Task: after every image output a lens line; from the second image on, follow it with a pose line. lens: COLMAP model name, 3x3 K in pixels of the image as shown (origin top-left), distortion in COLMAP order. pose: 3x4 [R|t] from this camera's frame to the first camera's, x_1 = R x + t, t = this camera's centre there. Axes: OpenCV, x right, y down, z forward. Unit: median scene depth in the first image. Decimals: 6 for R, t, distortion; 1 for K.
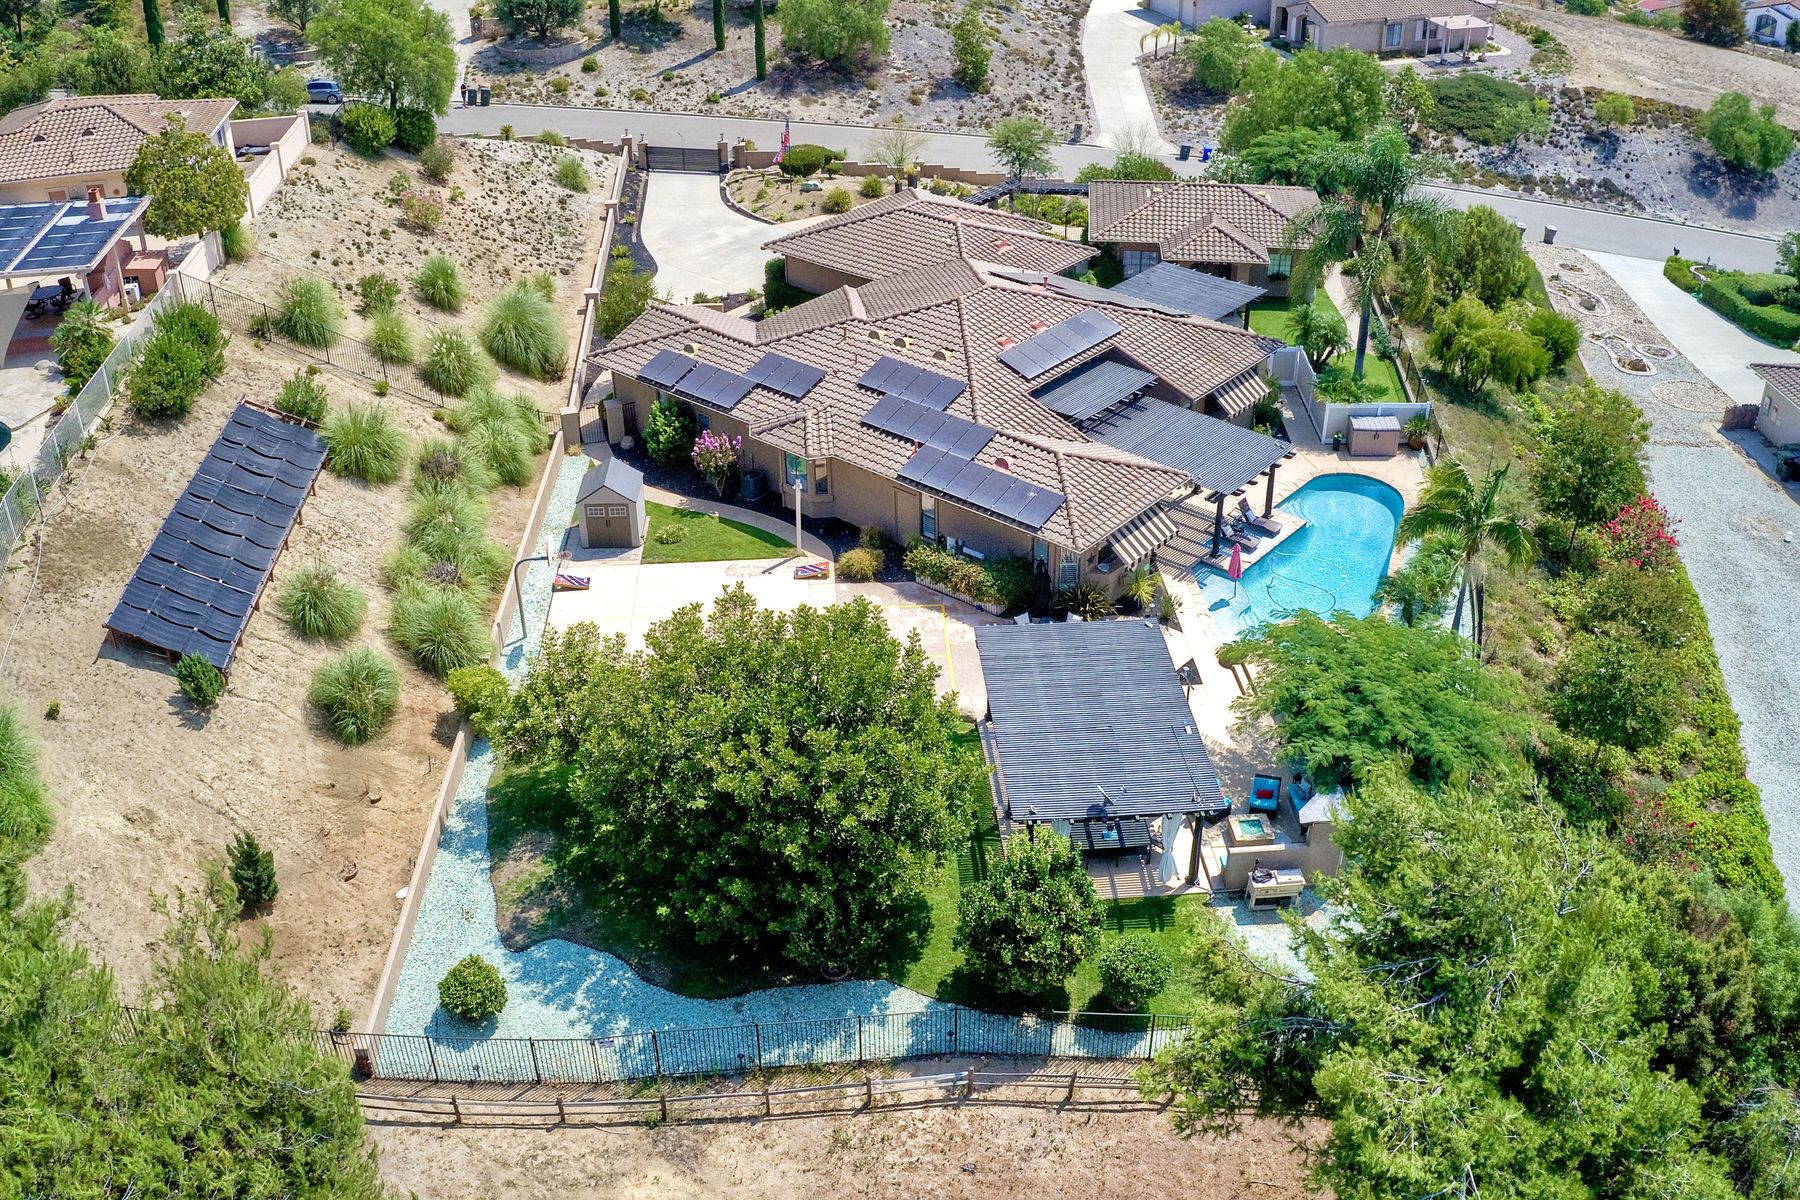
lens RADIAL K [[1689.3, 0, 895.7], [0, 1689.3, 572.5], [0, 0, 1]] dist [-0.182528, 0.006118]
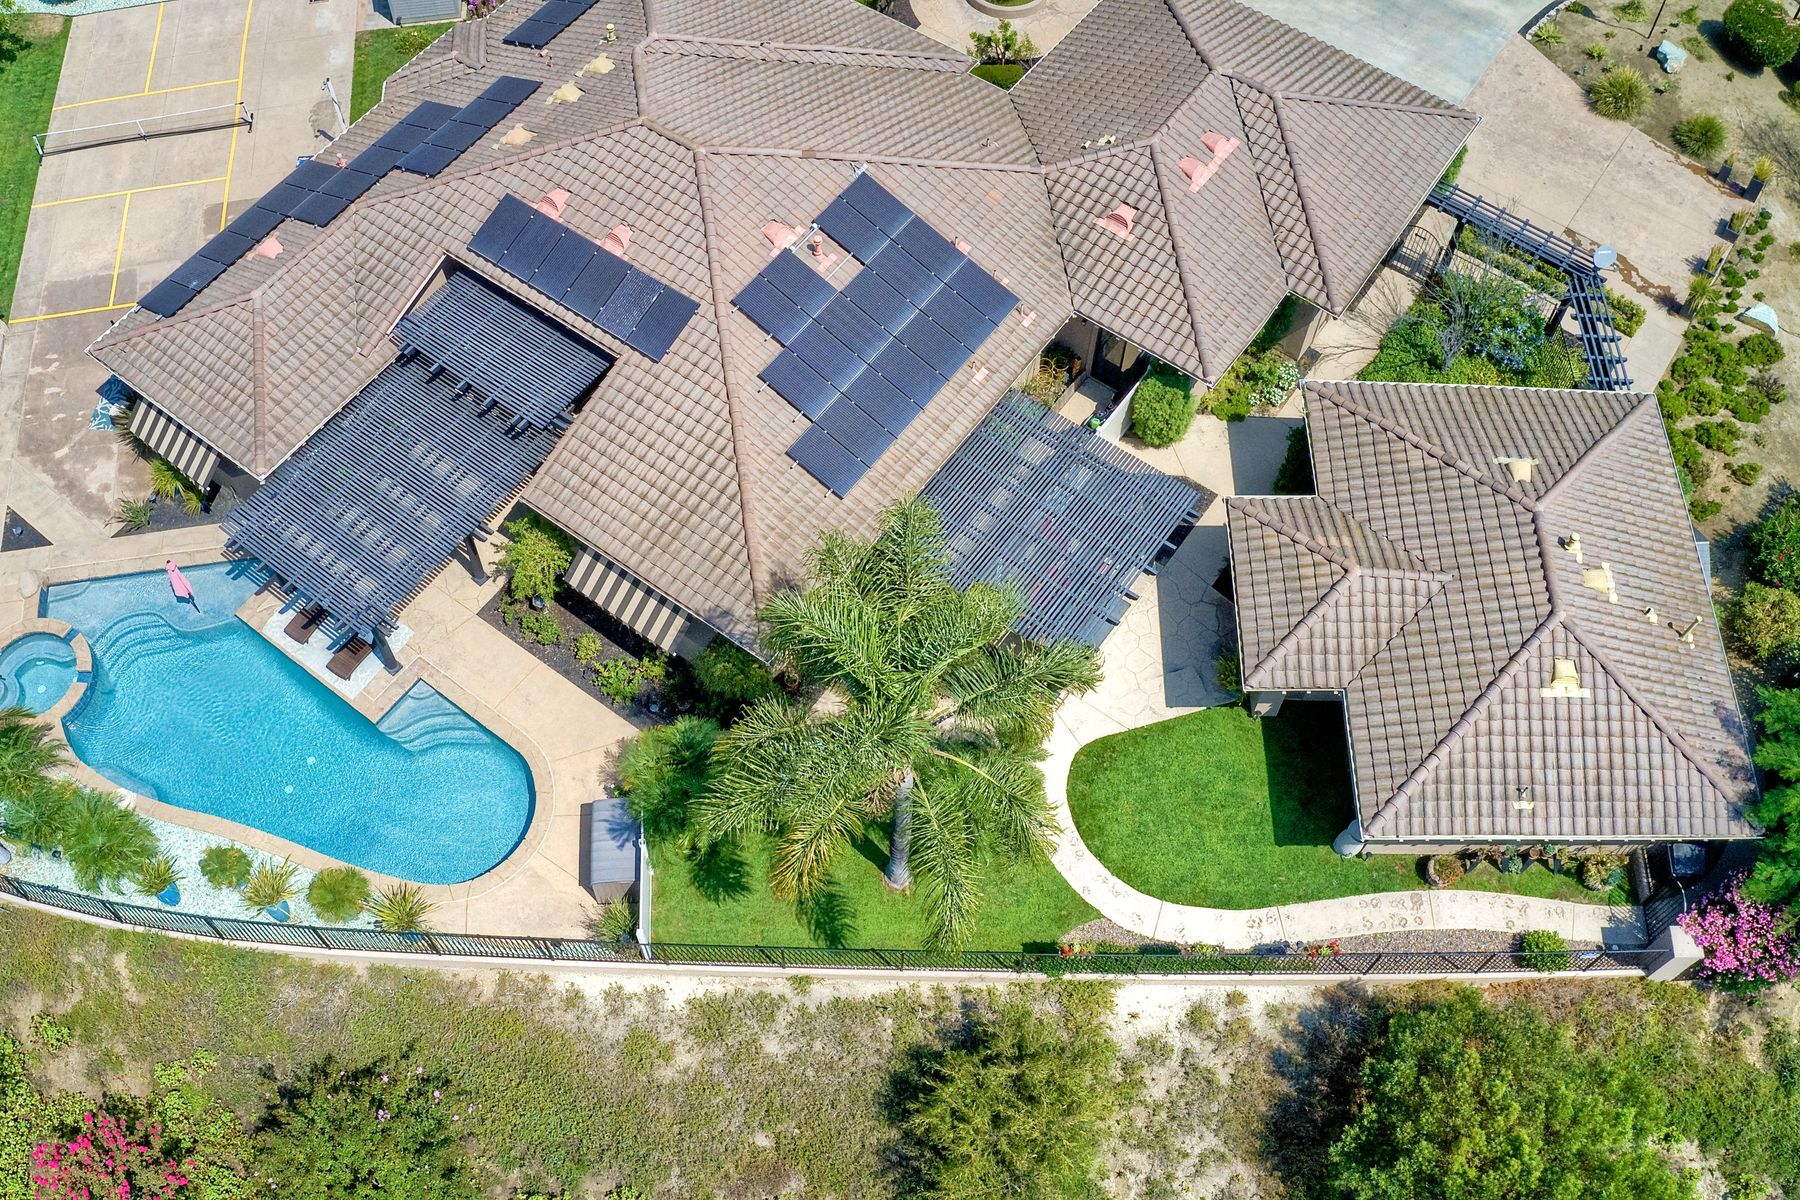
lens RADIAL K [[1692.4, 0, 818.5], [0, 1692.4, 576.8], [0, 0, 1]] dist [-0.185774, 0.013541]
pose [[0.062903, 0.856391, -0.512481, 0.530705], [-0.498037, 0.471926, 0.727492, -0.593267], [0.864871, 0.209473, 0.456200, 0.847862]]
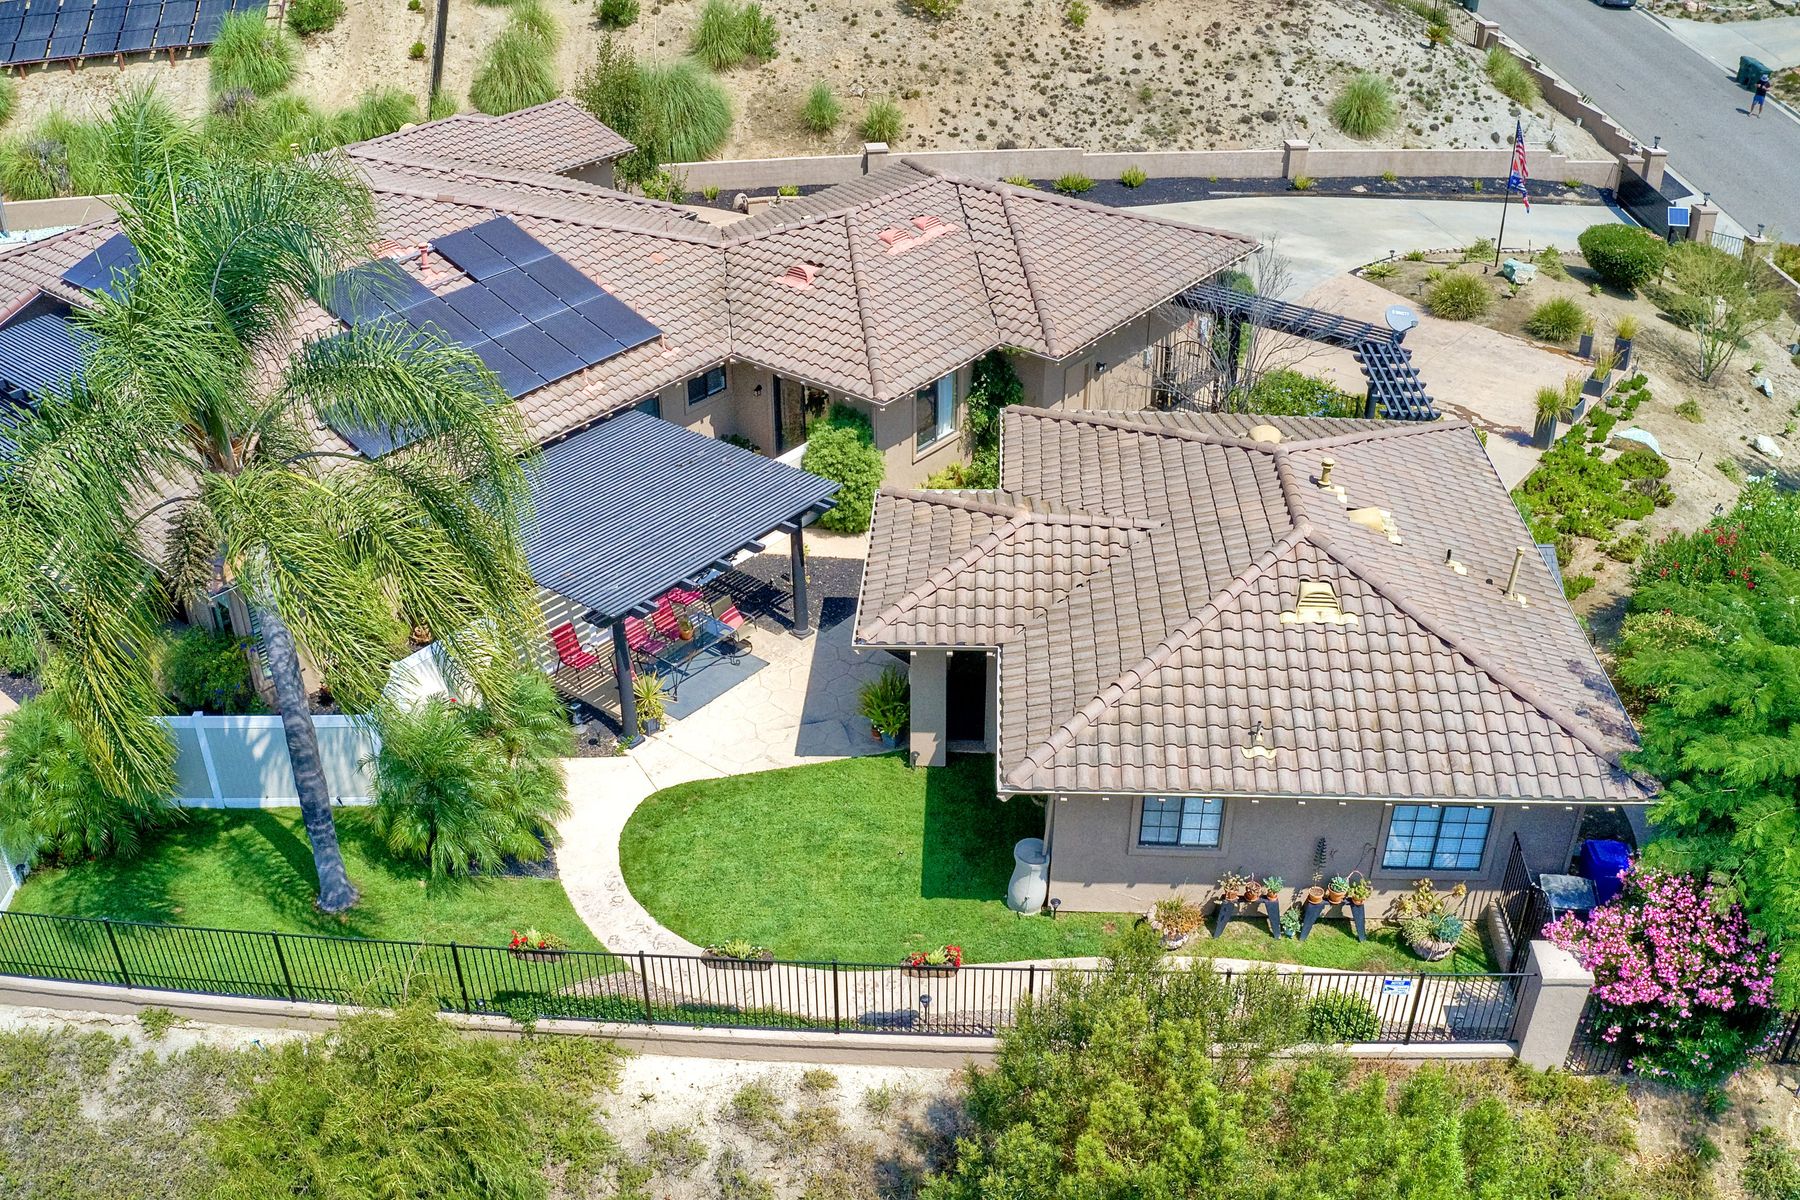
lens RADIAL K [[1689.3, 0, 895.7], [0, 1689.3, 572.5], [0, 0, 1]] dist [-0.182528, 0.006118]
pose [[0.042550, 0.513956, -0.856761, 0.617116], [-0.513140, 0.747032, 0.422647, -0.420033], [0.857249, 0.421655, 0.295518, 1.125421]]
